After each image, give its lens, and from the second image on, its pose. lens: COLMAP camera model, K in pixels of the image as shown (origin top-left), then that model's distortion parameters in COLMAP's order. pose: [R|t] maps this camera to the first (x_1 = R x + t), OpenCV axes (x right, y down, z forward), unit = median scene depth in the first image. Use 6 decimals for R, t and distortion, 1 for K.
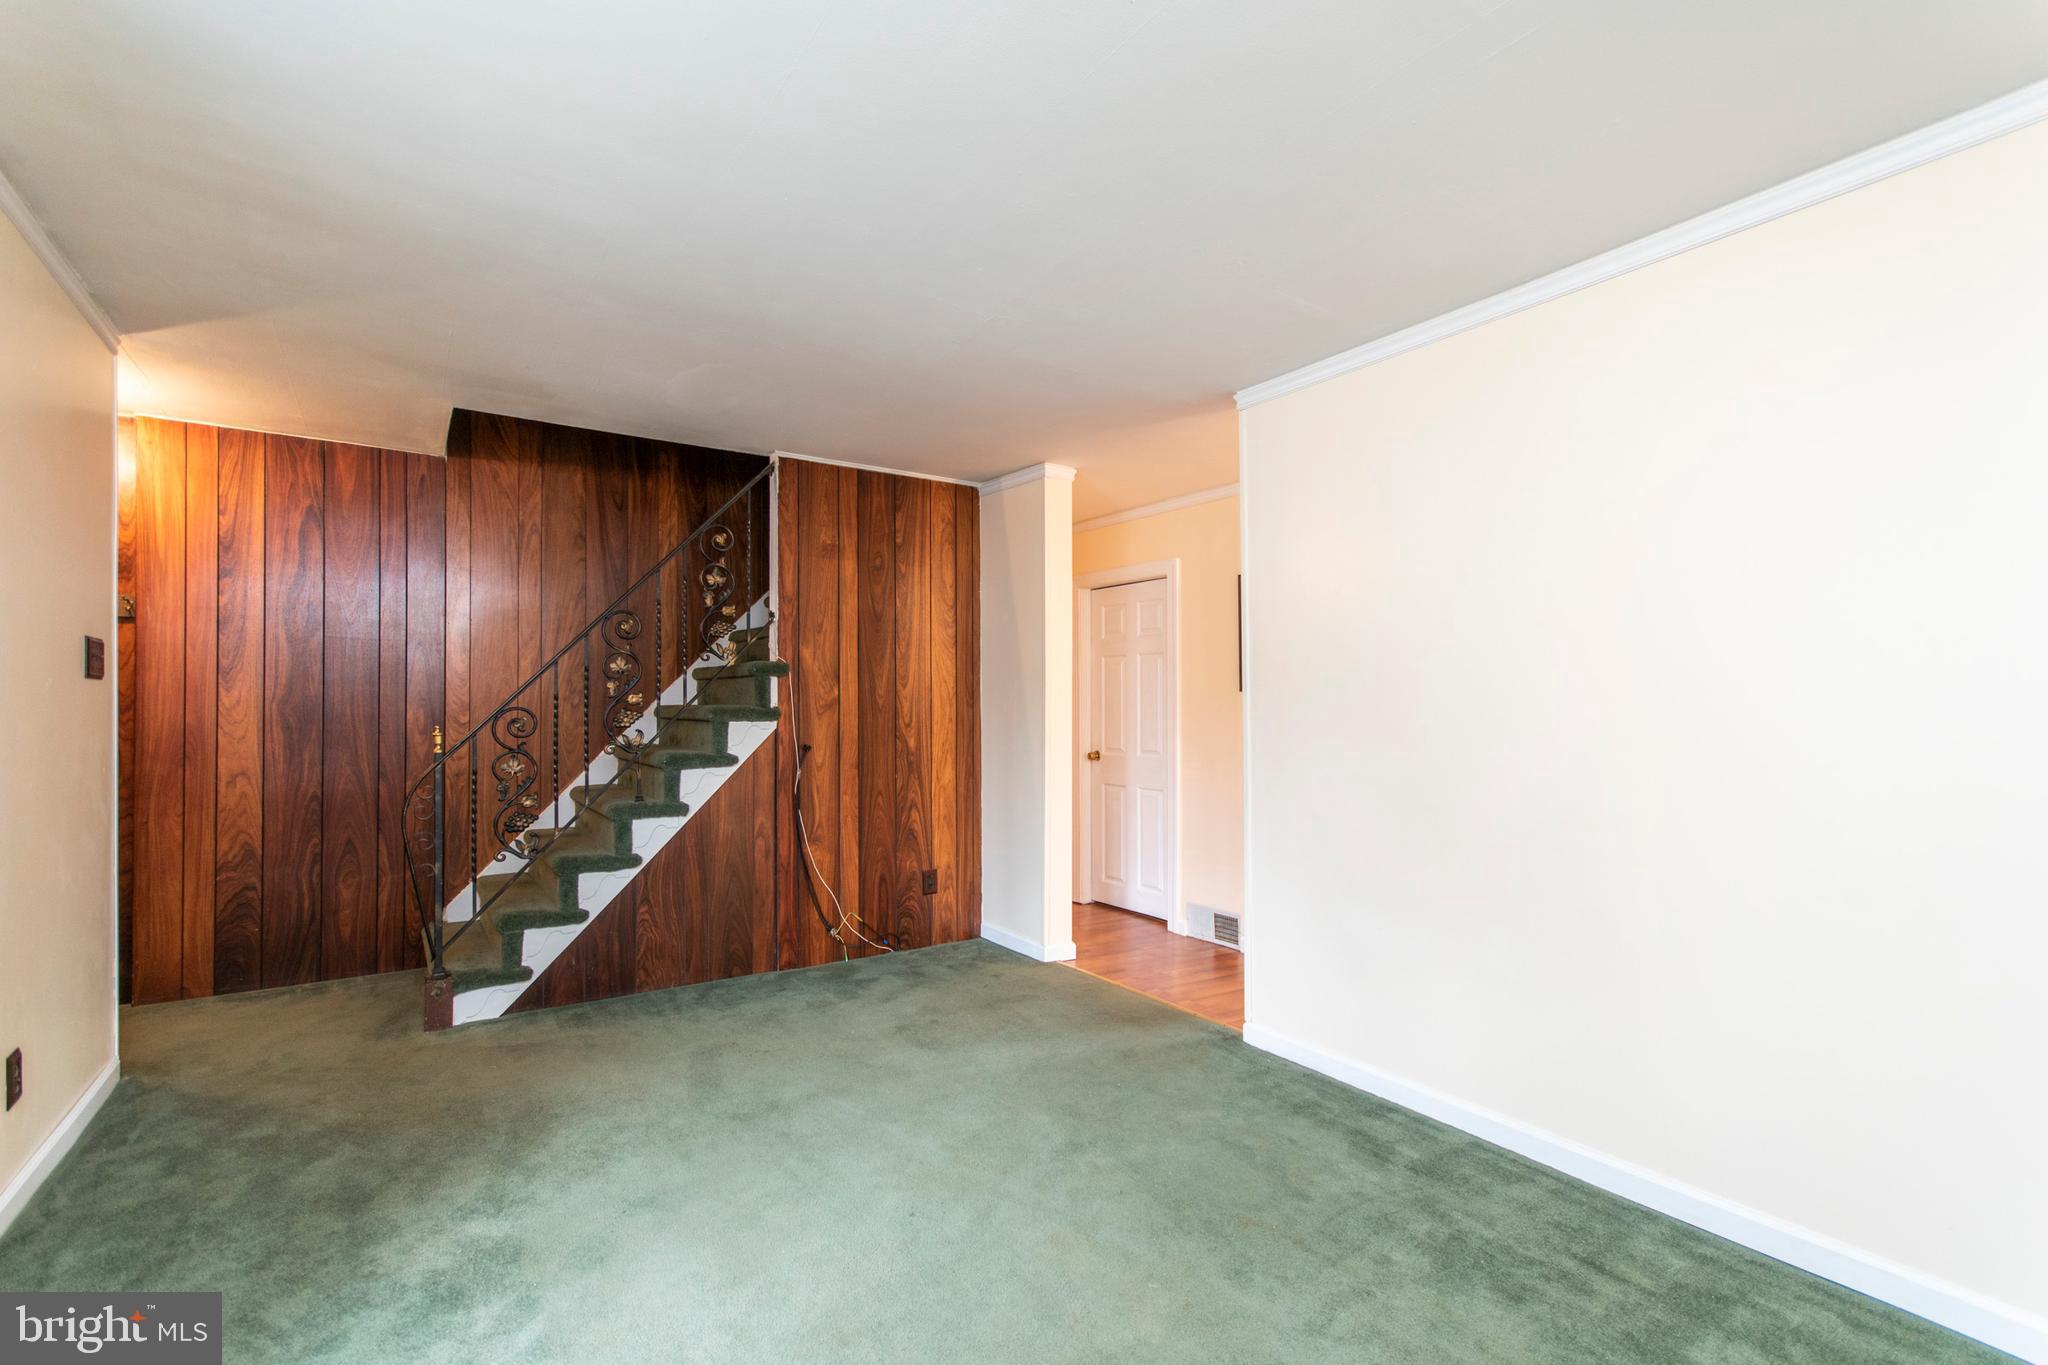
lens RADIAL K [[899.8, 0, 1019.6], [0, 899.8, 696.0], [0, 0, 1]] dist [0.005554, -0.002697]
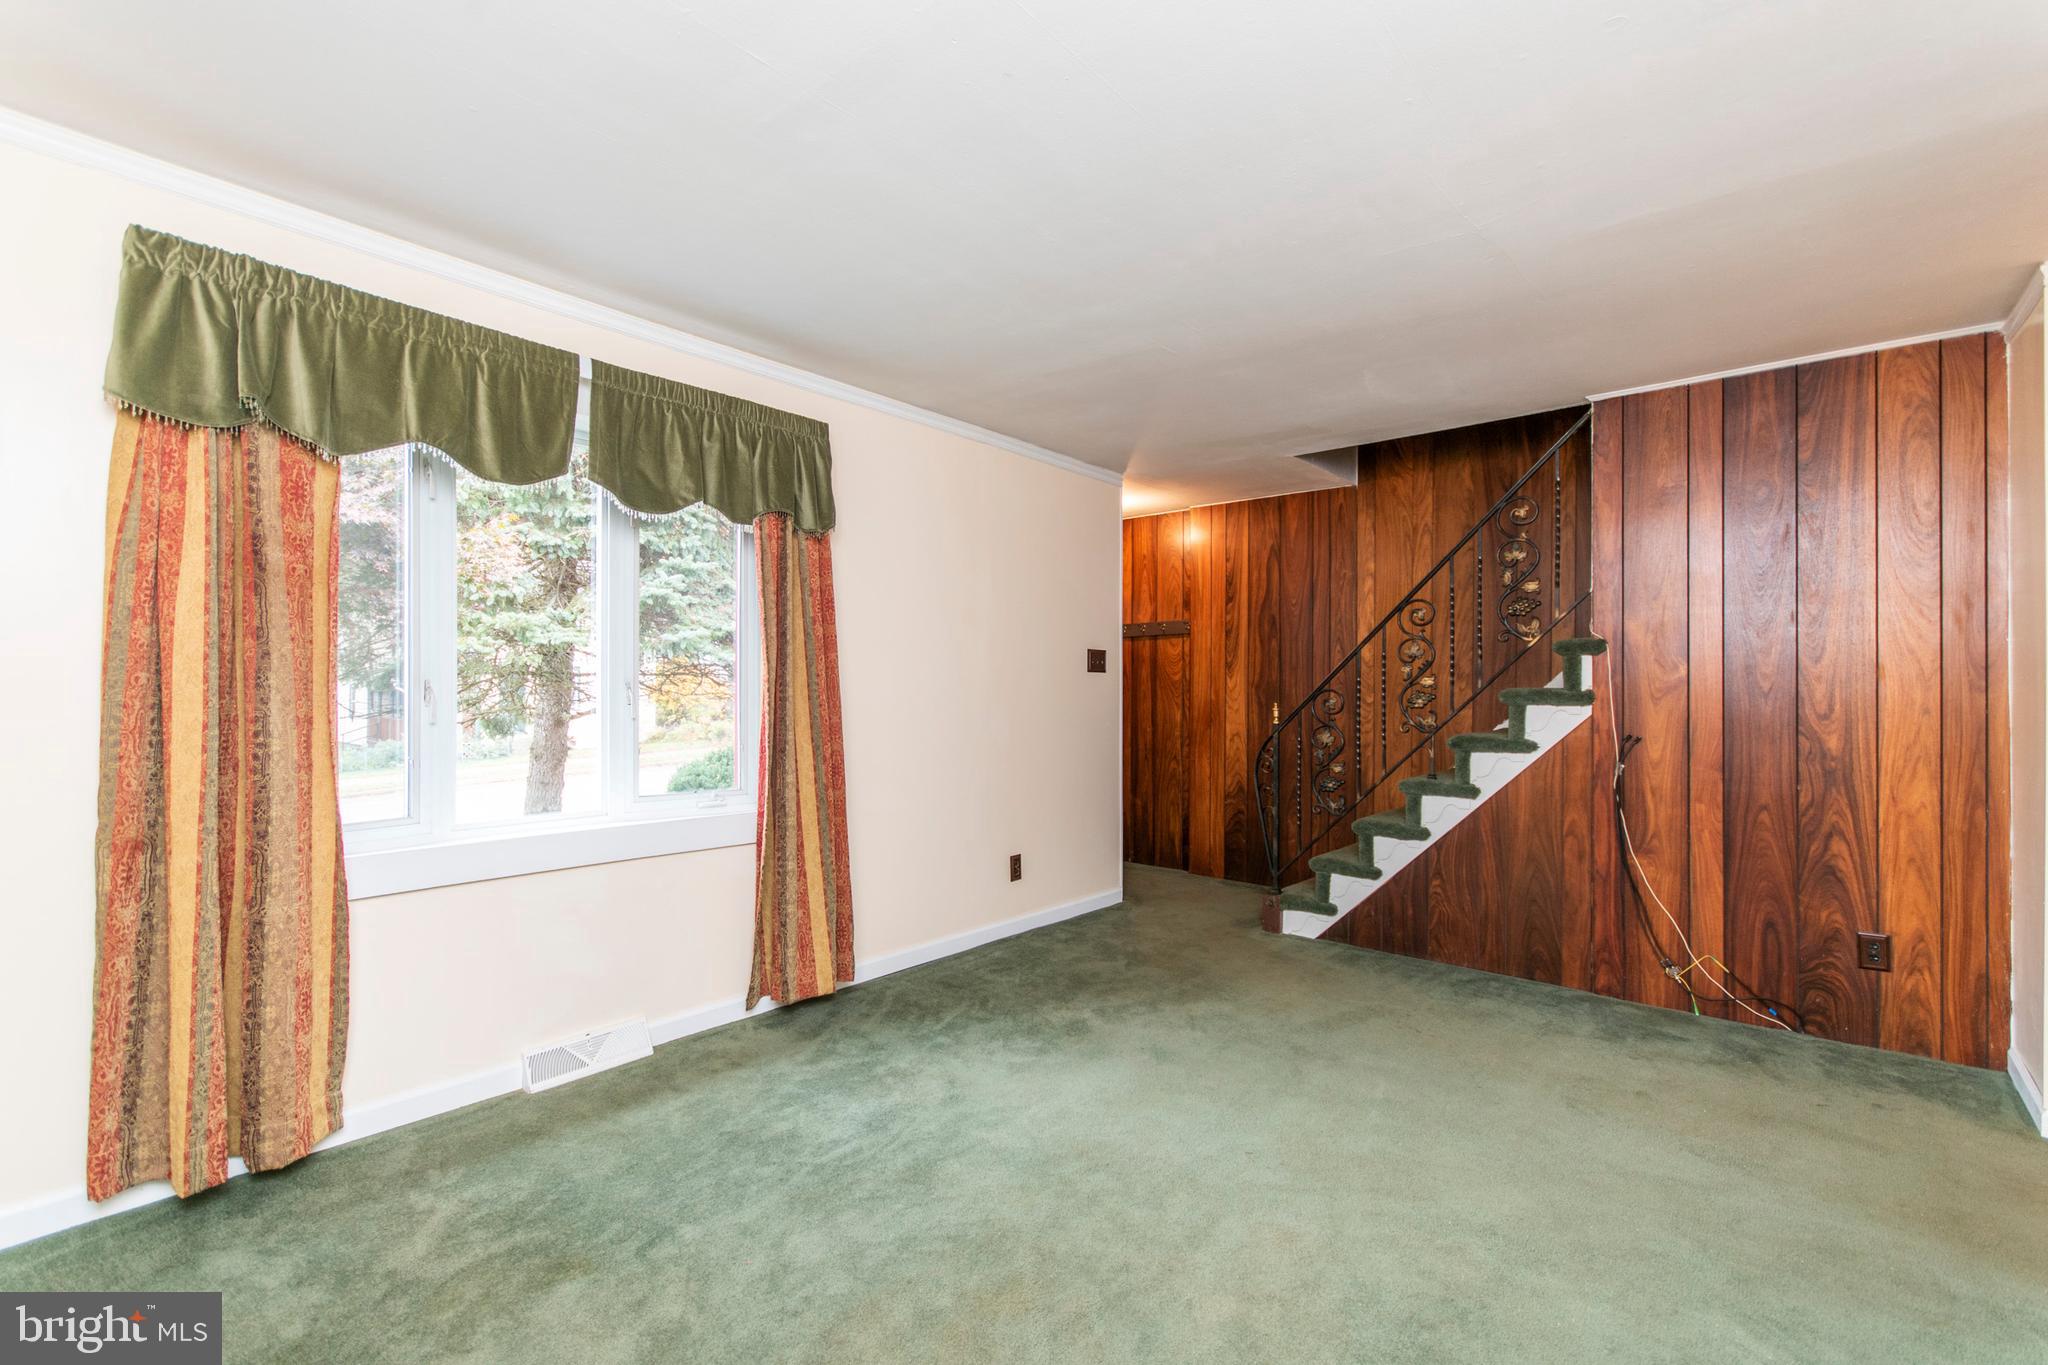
lens RADIAL K [[899.8, 0, 979.0], [0, 899.8, 685.3], [0, 0, 1]] dist [0.005554, -0.002697]
pose [[0.244998, -0.003760, -0.969516, 0.445115], [0.005527, 0.999982, -0.002482, 0.006920], [0.969508, -0.004751, 0.245014, 0.218485]]
